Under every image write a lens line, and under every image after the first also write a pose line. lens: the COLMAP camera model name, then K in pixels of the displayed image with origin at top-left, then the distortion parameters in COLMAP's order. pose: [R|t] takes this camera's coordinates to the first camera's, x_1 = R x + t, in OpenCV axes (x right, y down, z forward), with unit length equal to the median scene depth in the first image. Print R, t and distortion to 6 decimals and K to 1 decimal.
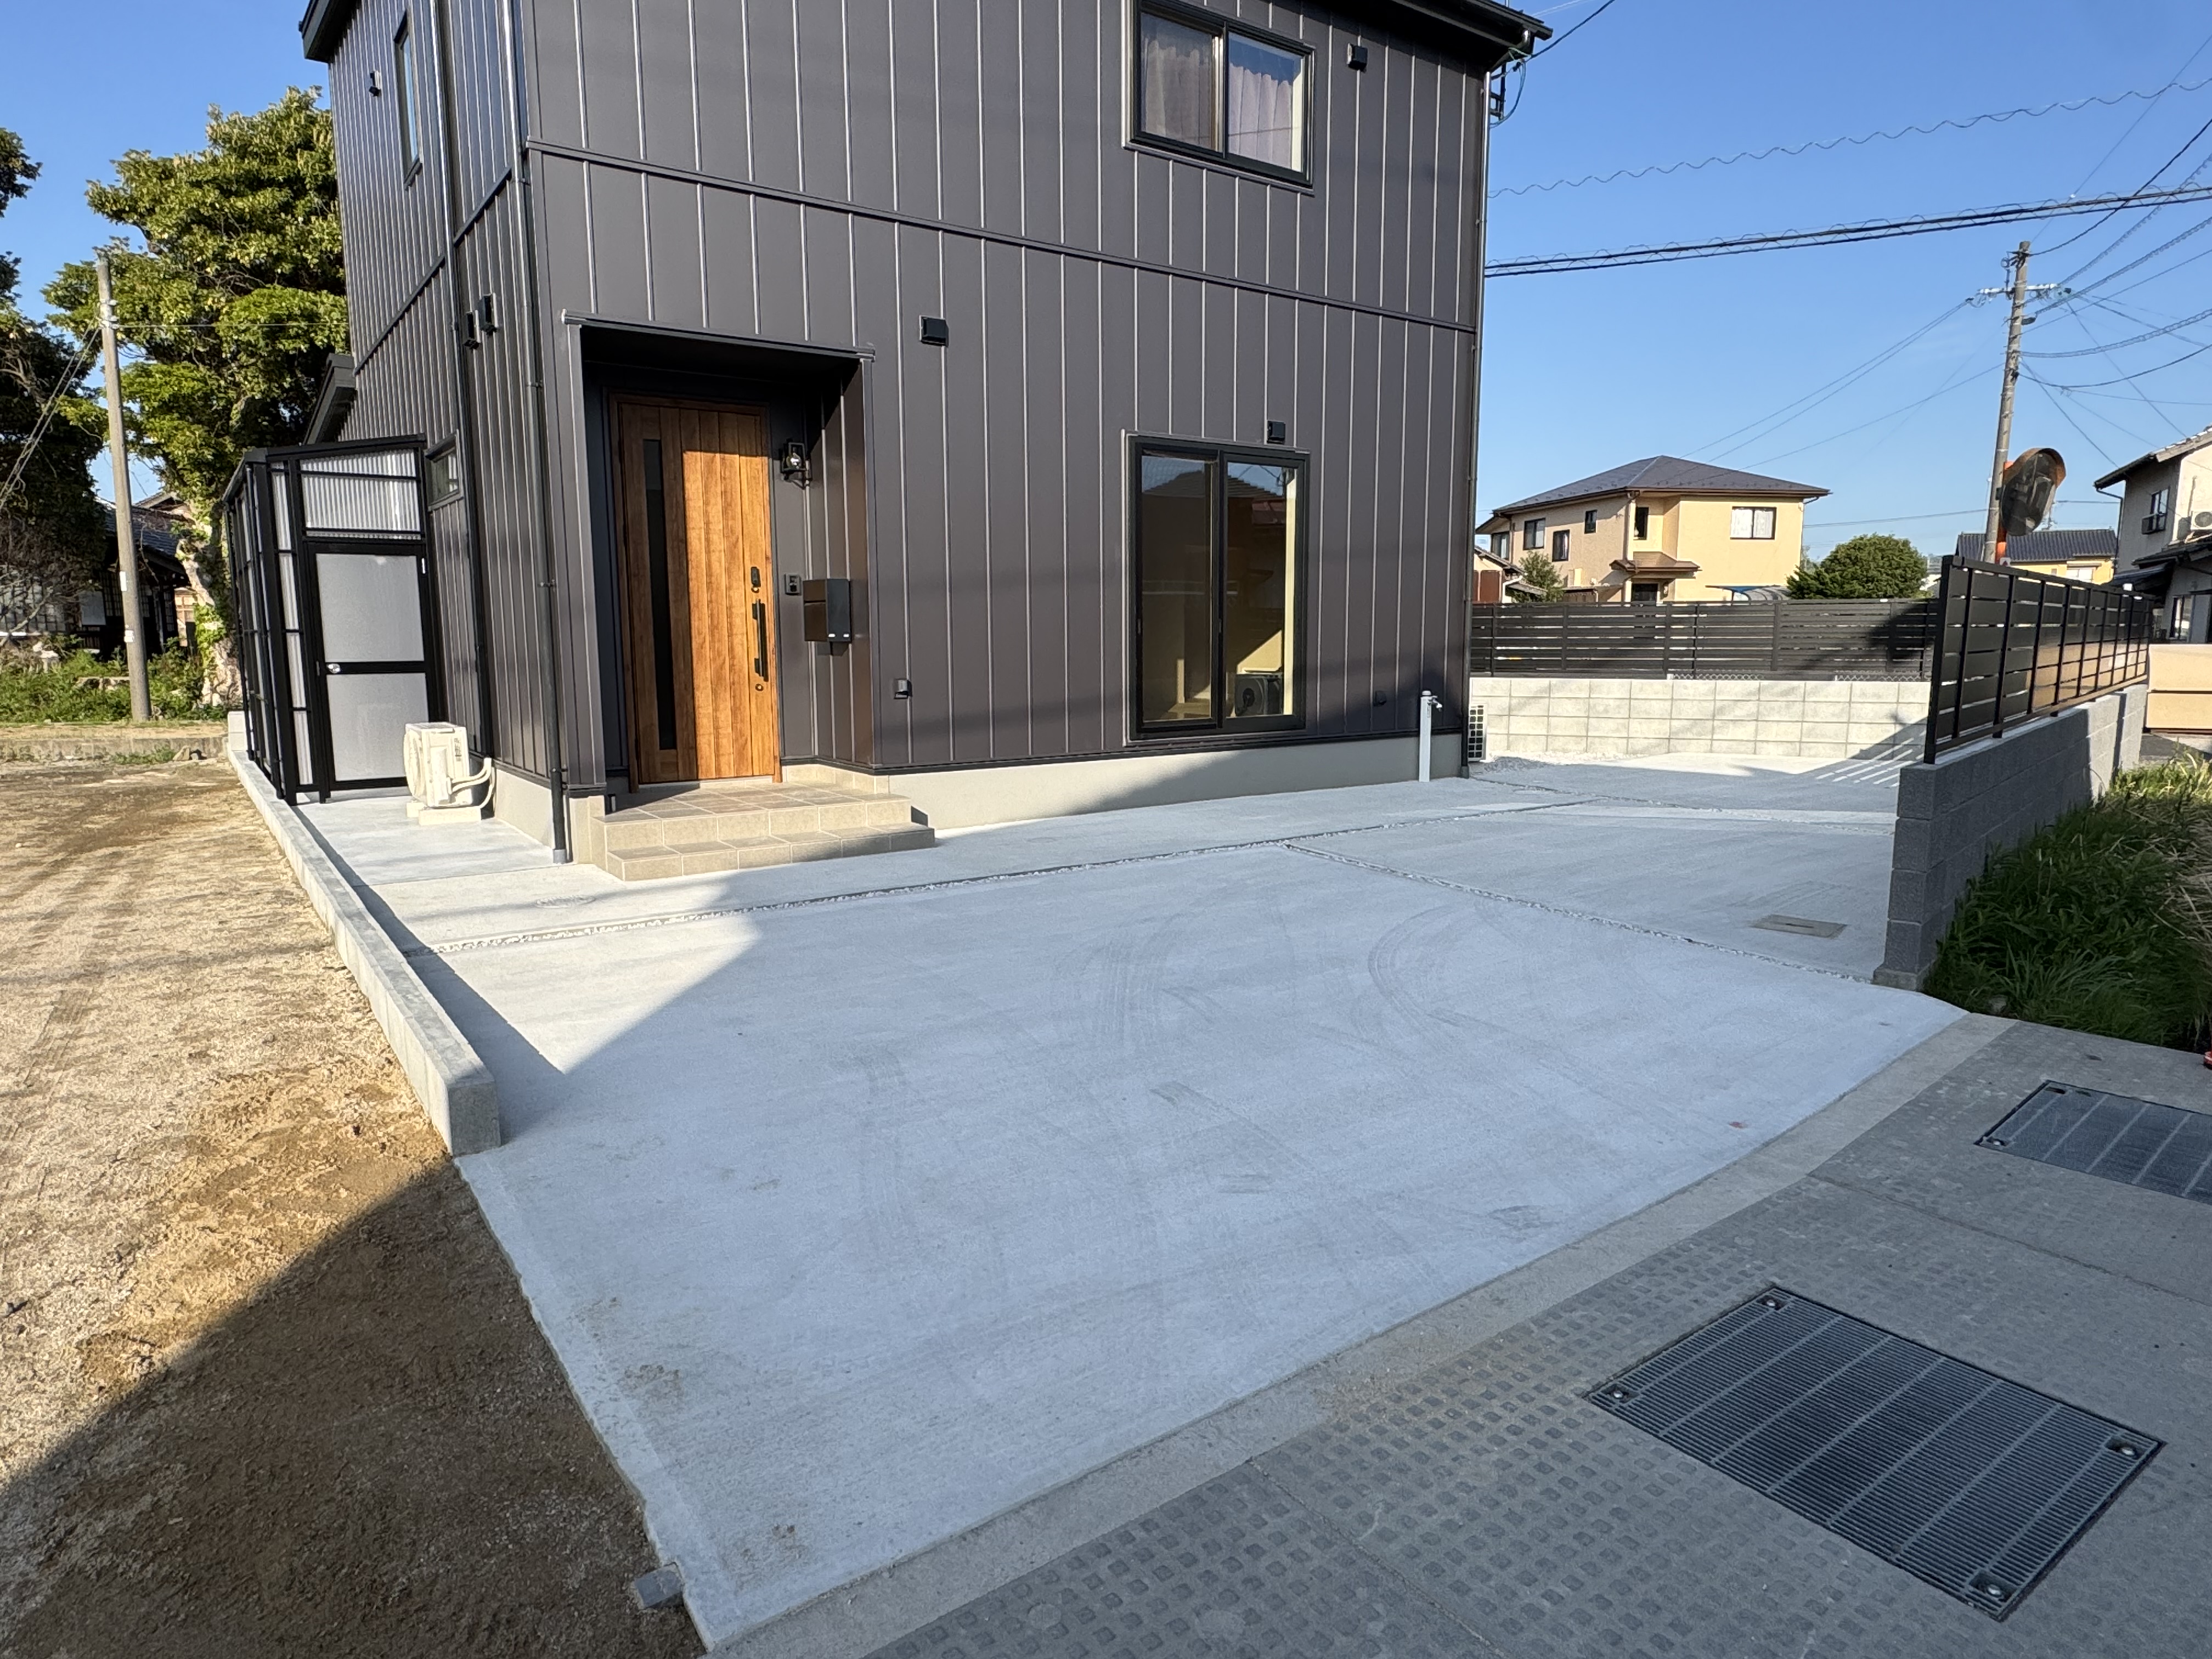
lens RADIAL K [[1297.0, 0, 1103.0], [0, 1297.0, 821.5], [0, 0, 1]] dist [-0.001984, 0.000401]
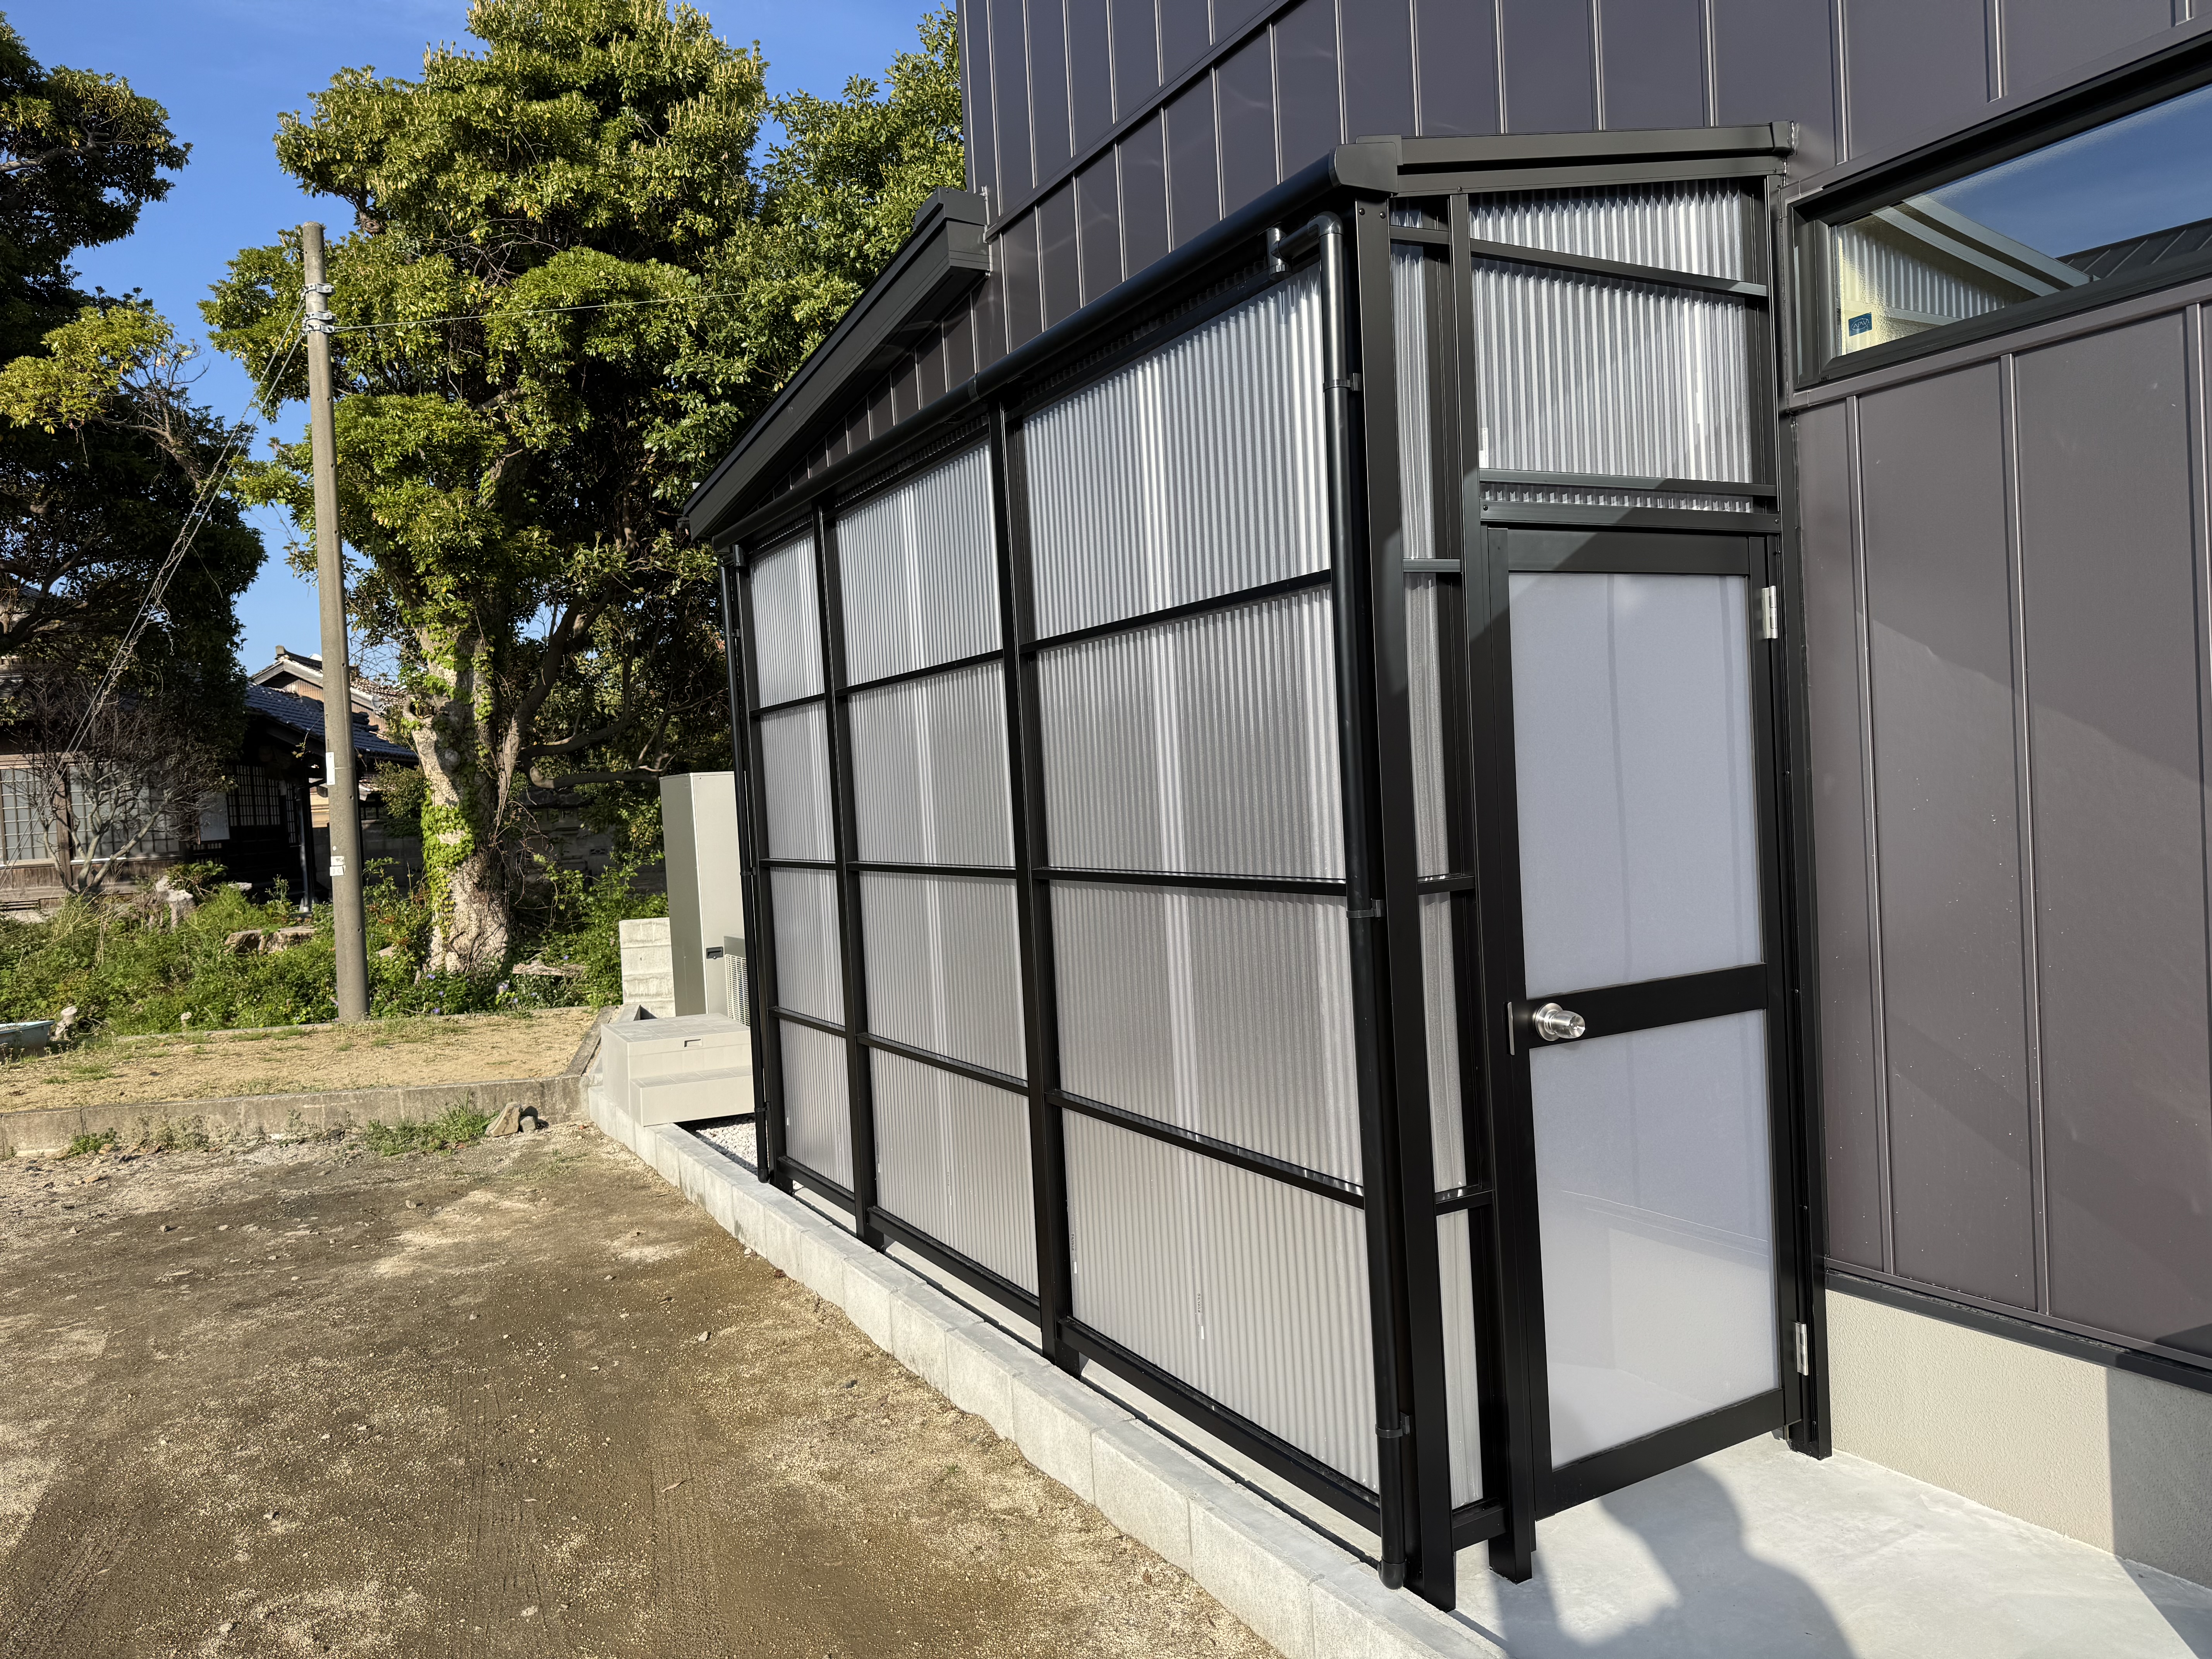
lens RADIAL K [[1545.5, 0, 1108.4], [0, 1545.5, 837.6], [0, 0, 1]] dist [0.004563, -0.003310]
pose [[0.993145, -0.050908, -0.105225, -0.338091], [0.038961, 0.992873, -0.112631, -0.064522], [0.110209, 0.107759, 0.988050, 0.362963]]
